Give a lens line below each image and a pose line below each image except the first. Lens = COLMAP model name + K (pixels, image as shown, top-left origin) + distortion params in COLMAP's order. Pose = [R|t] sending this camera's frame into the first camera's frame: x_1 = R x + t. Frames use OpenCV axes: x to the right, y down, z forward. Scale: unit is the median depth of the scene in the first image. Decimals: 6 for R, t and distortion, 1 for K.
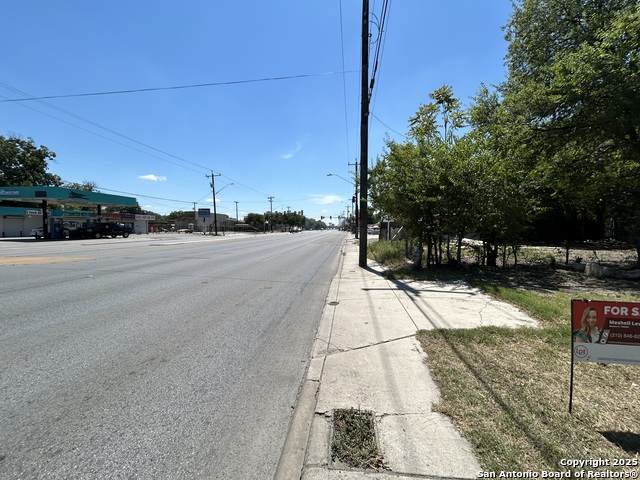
lens RADIAL K [[258.4, 0, 320.0], [0, 258.4, 240.0], [0, 0, 1]] dist [-0.002621, 0.000669]
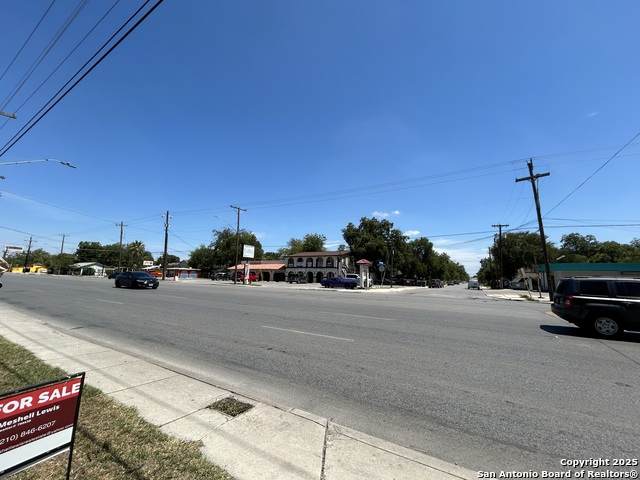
lens RADIAL K [[258.4, 0, 320.0], [0, 258.4, 240.0], [0, 0, 1]] dist [-0.002621, 0.000669]
pose [[-0.412323, -0.137169, -0.900652, 0.059227], [-0.064149, 0.990518, -0.121488, -0.006860], [0.908776, 0.007684, -0.417213, 0.083348]]
